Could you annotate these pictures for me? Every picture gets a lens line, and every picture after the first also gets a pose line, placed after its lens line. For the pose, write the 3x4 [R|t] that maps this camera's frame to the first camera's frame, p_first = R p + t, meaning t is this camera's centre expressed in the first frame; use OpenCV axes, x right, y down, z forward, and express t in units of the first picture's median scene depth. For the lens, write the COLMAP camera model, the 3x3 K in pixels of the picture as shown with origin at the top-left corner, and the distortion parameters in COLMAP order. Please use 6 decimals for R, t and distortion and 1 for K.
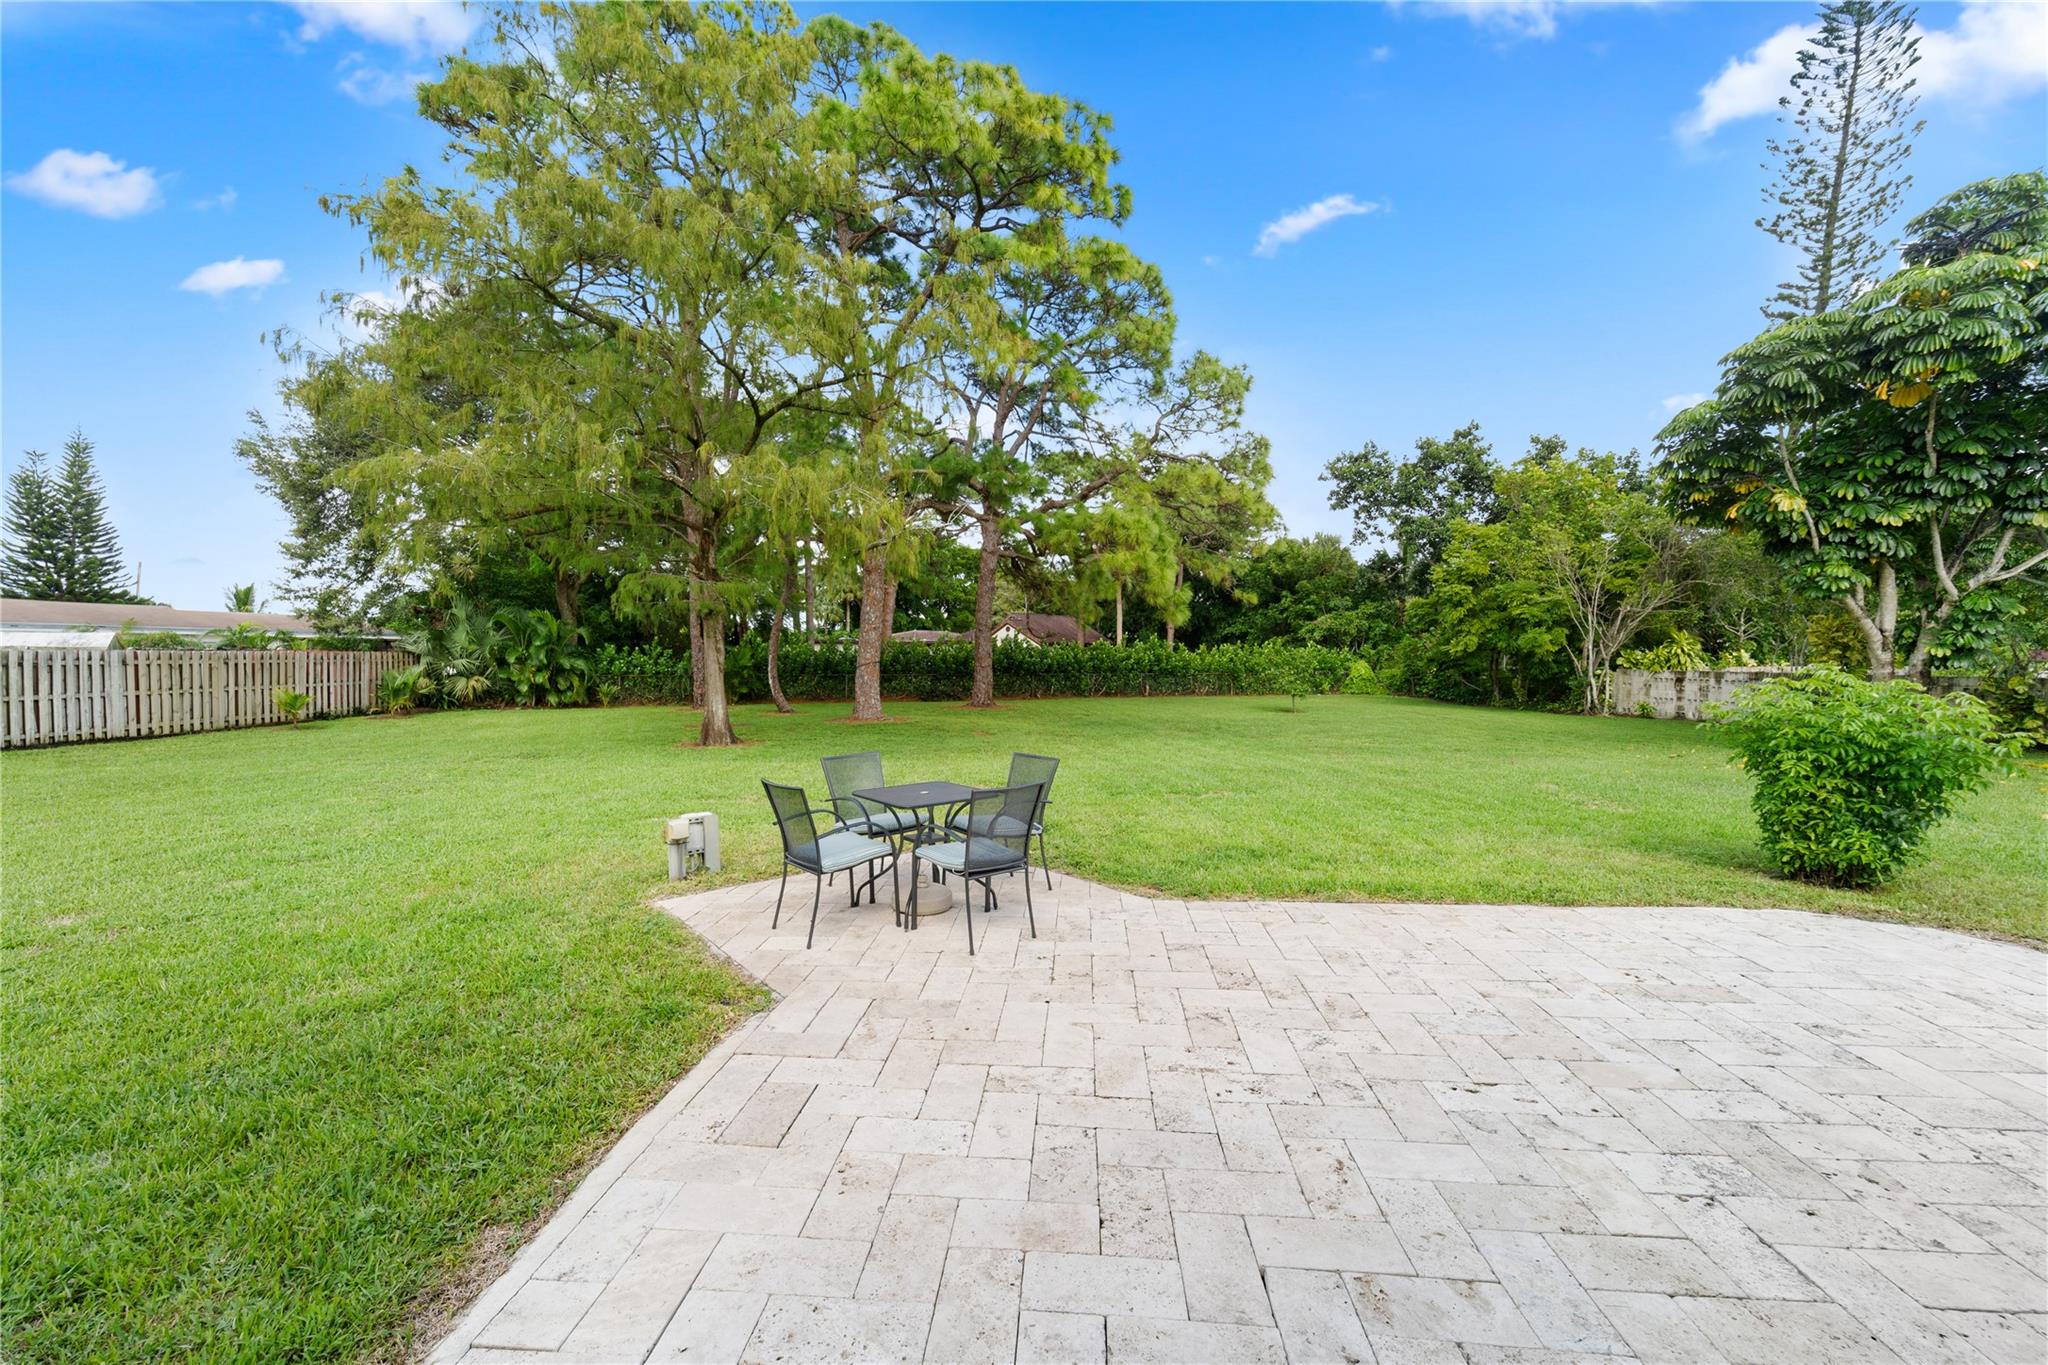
lens RADIAL K [[821.4, 0, 1026.5], [0, 821.4, 676.0], [0, 0, 1]] dist [-0.001102, -0.000088]
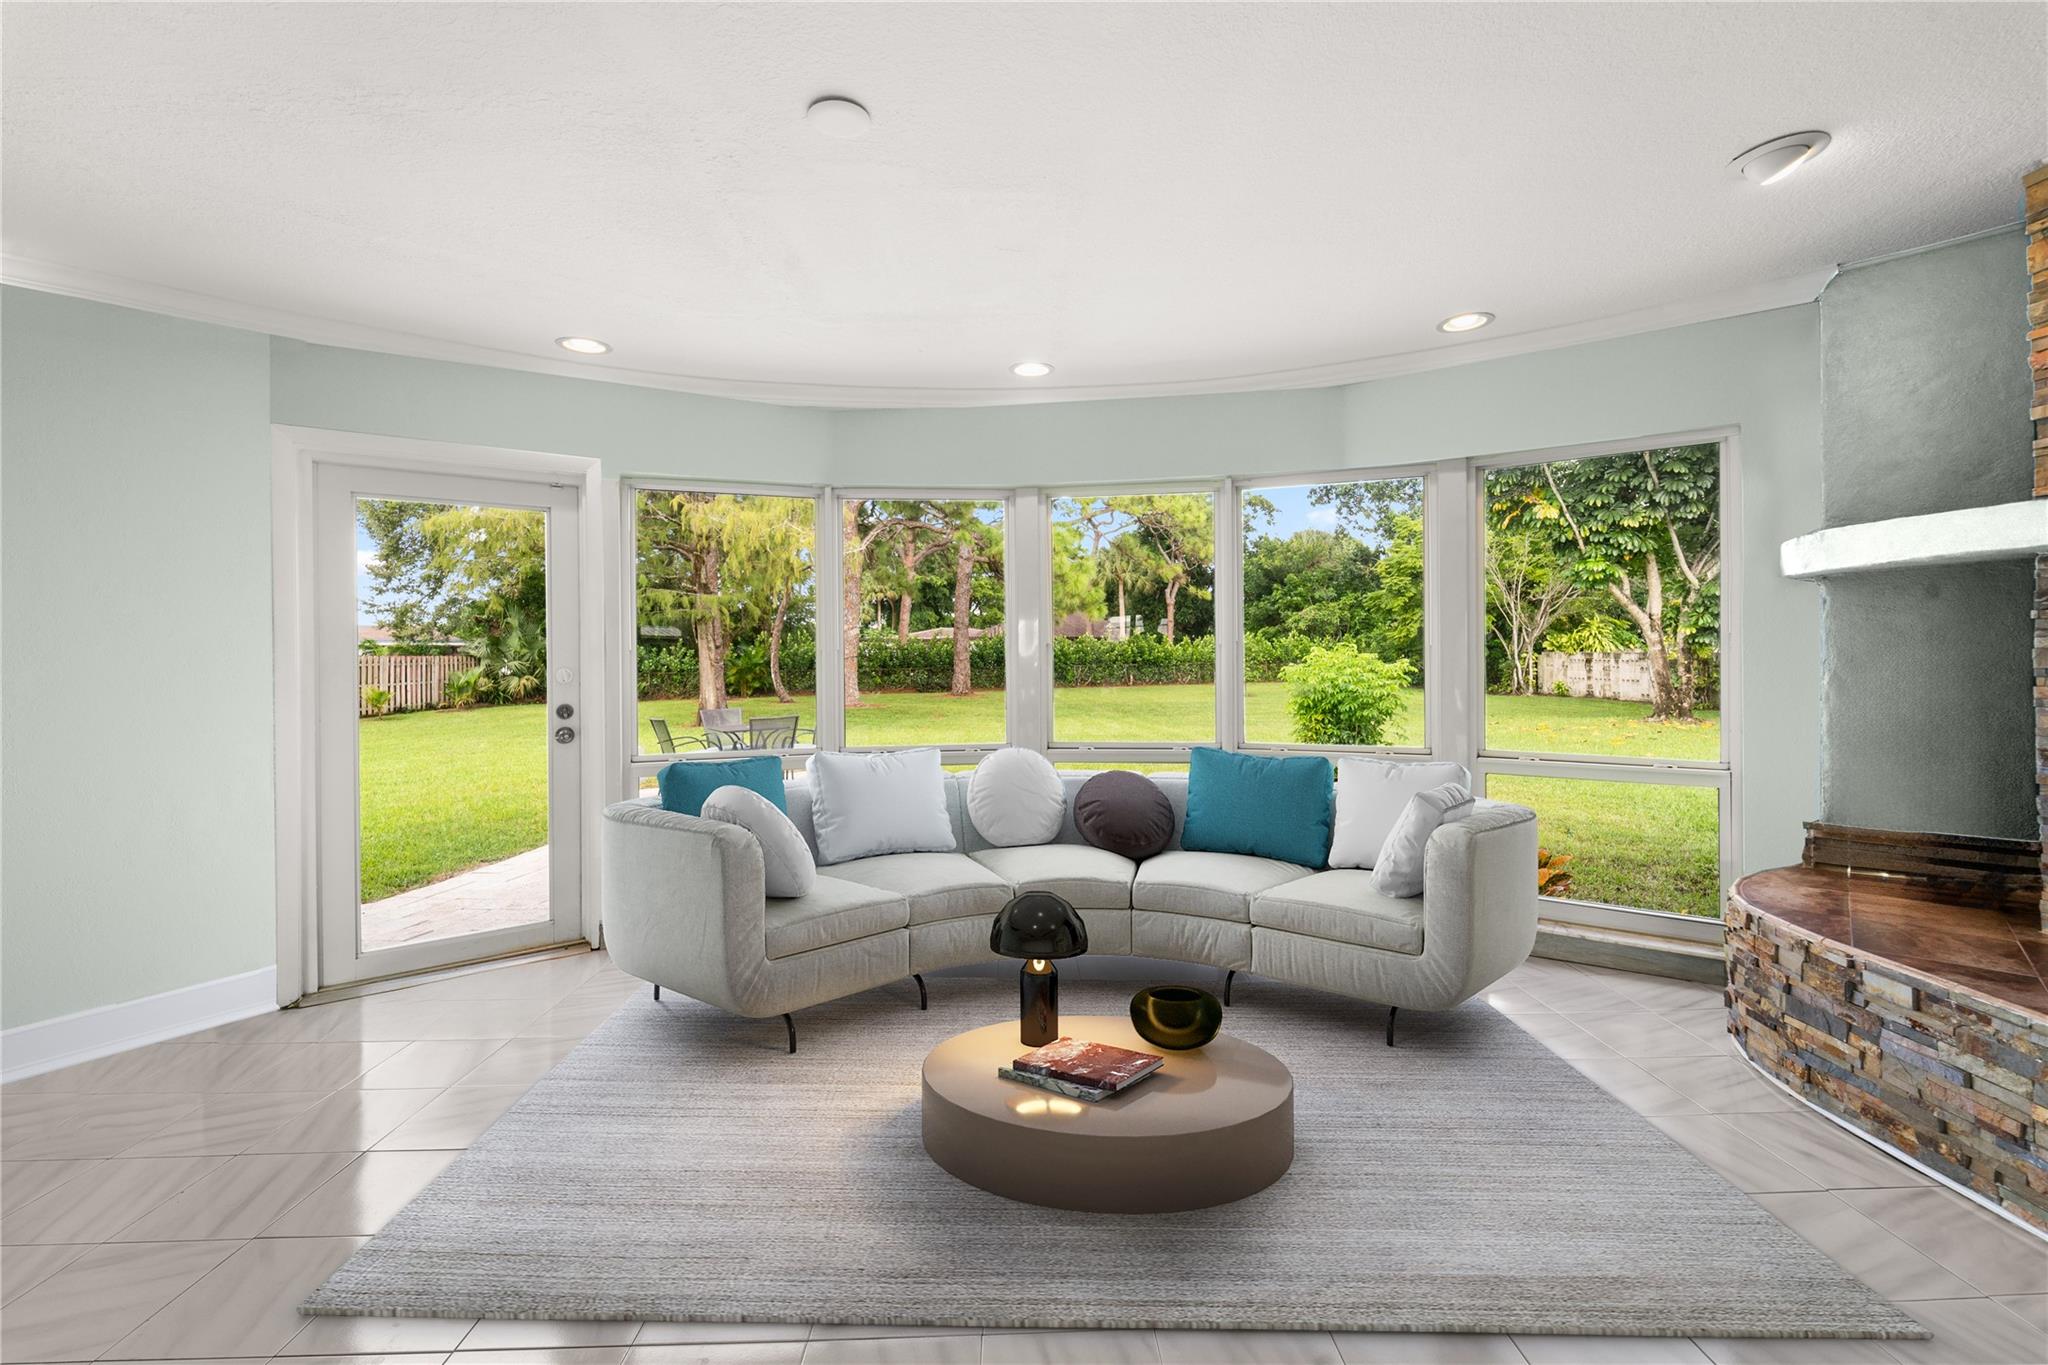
lens RADIAL K [[835.1, 0, 1028.7], [0, 835.1, 648.6], [0, 0, 1]] dist [0.003322, 0.000376]
pose [[0.998037, -0.018125, -0.059944, 0.112211], [0.016436, 0.999457, -0.028559, 0.007570], [0.060429, 0.027517, 0.997793, -0.141394]]
